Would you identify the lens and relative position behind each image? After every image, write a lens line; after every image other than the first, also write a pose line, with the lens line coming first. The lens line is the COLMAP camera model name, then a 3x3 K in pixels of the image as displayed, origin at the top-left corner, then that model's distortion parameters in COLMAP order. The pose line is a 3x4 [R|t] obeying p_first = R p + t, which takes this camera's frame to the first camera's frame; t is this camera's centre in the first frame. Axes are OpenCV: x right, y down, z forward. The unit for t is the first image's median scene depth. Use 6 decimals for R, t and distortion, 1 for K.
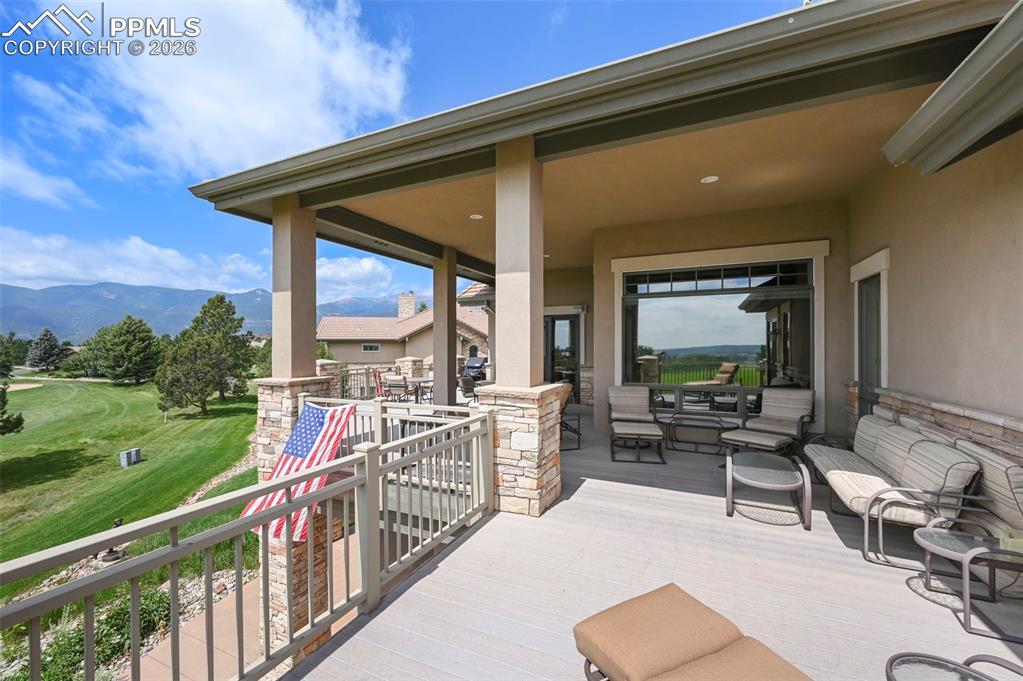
lens RADIAL K [[409.2, 0, 510.9], [0, 409.2, 344.1], [0, 0, 1]] dist [0.000441, -0.000106]
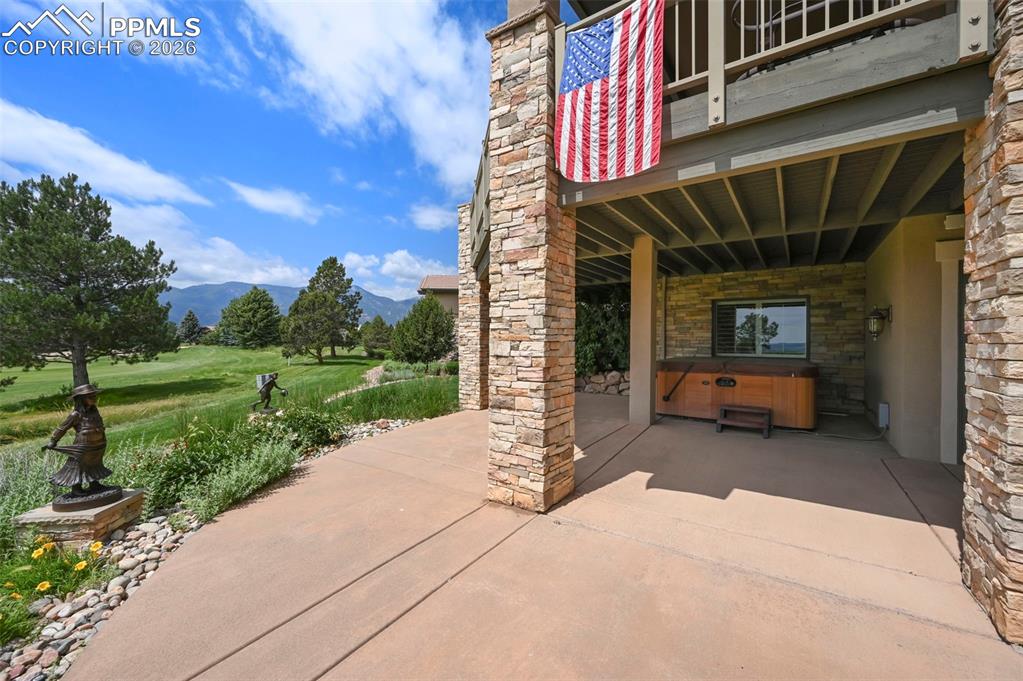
lens RADIAL K [[409.2, 0, 513.4], [0, 409.2, 339.8], [0, 0, 1]] dist [0.000441, -0.000106]
pose [[0.984389, 0.011368, -0.175636, -0.066010], [-0.011612, 0.999933, -0.000363, 0.094416], [0.175620, 0.002396, 0.984455, 0.042604]]
